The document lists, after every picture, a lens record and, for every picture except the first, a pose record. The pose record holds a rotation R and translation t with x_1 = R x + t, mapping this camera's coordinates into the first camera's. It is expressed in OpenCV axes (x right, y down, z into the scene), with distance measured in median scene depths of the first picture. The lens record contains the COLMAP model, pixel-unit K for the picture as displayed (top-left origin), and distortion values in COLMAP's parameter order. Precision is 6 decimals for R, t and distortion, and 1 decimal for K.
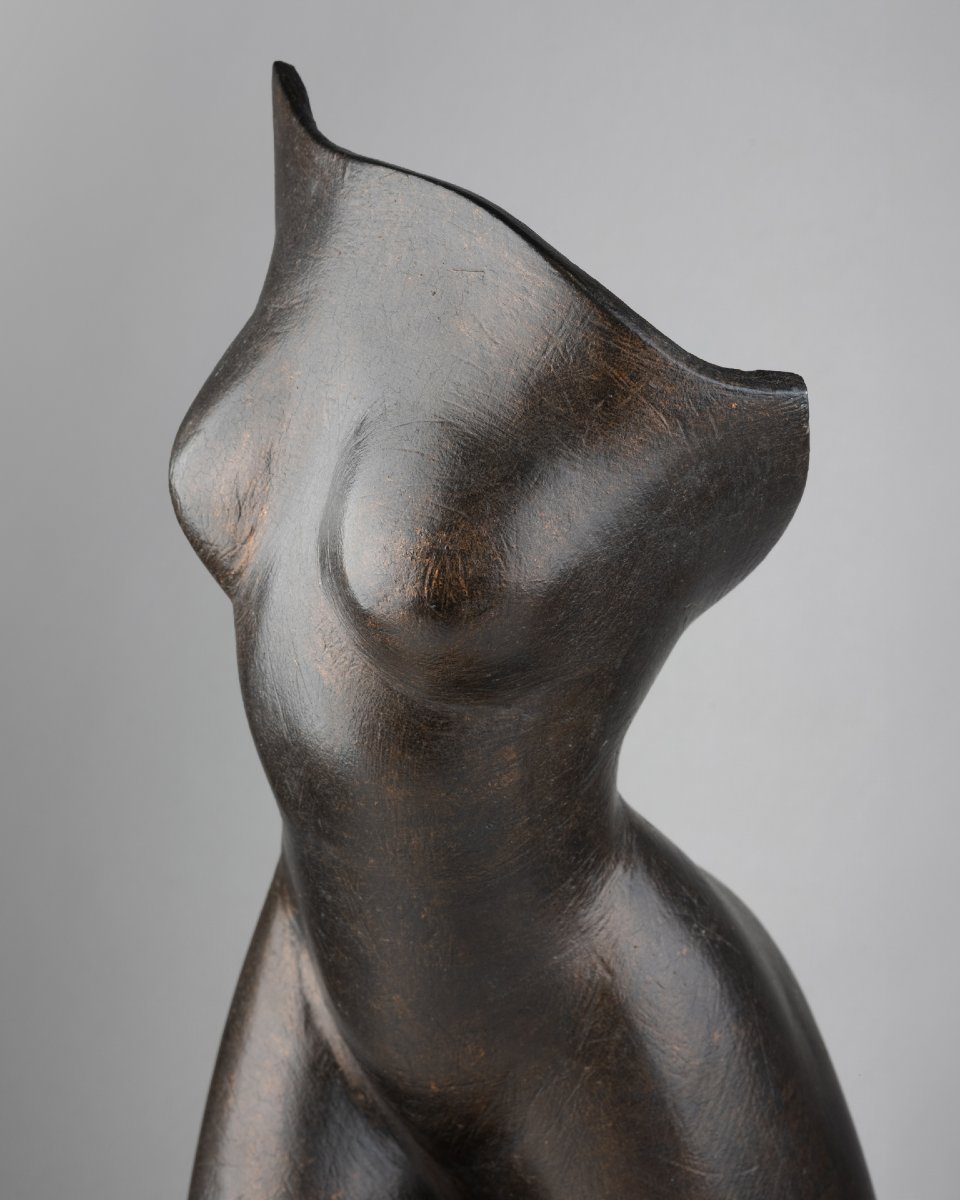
lens RADIAL K [[3632.8, 0, 477.1], [0, 3632.8, 595.2], [0, 0, 1]] dist [0.251333, 0.000000]
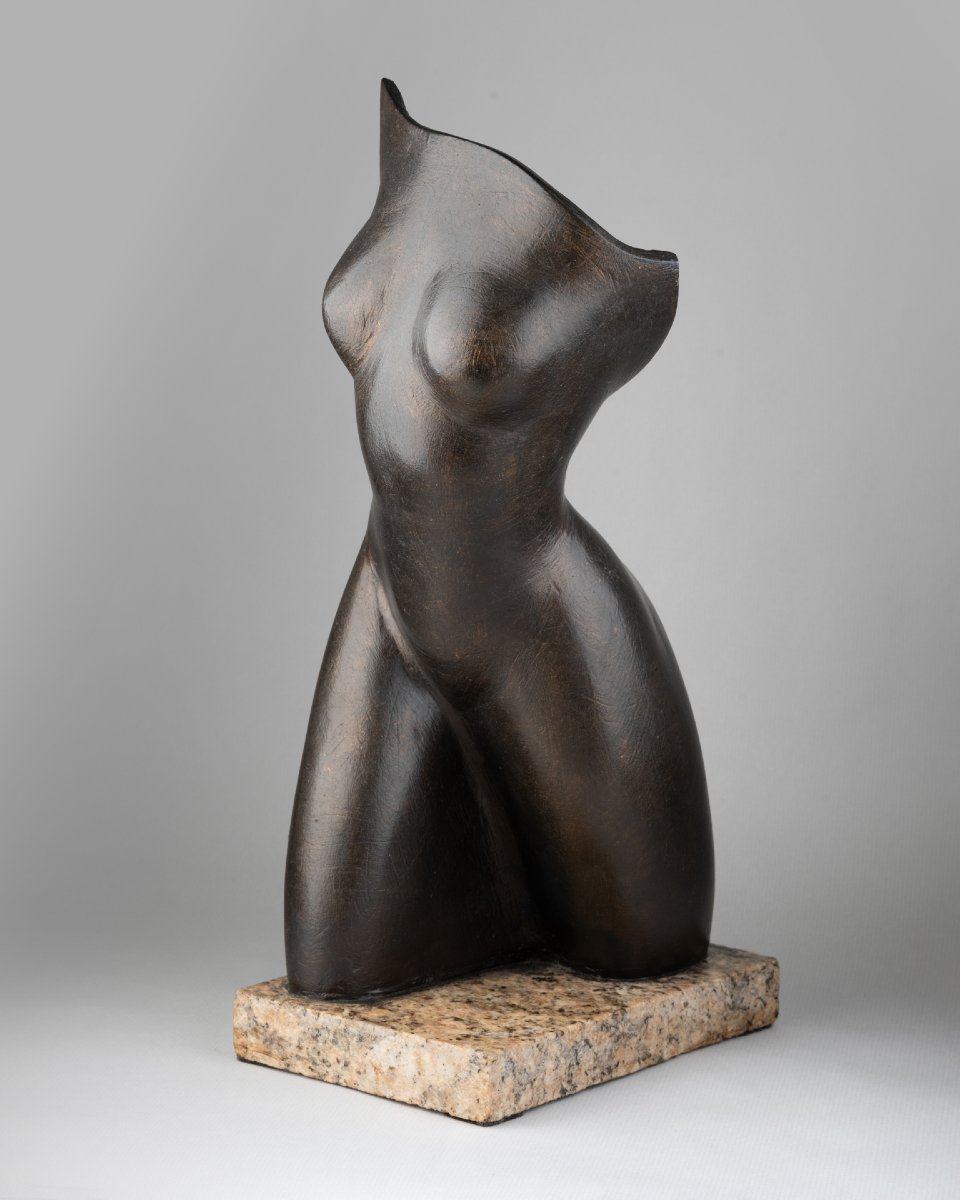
lens RADIAL K [[3632.8, 0, 480.4], [0, 3632.8, 603.0], [0, 0, 1]] dist [0.251333, 0.000000]
pose [[0.998269, 0.024929, 0.053274, -0.099787], [-0.024372, 0.999642, -0.011082, 0.133607], [-0.053531, 0.009765, 0.998518, -0.810184]]
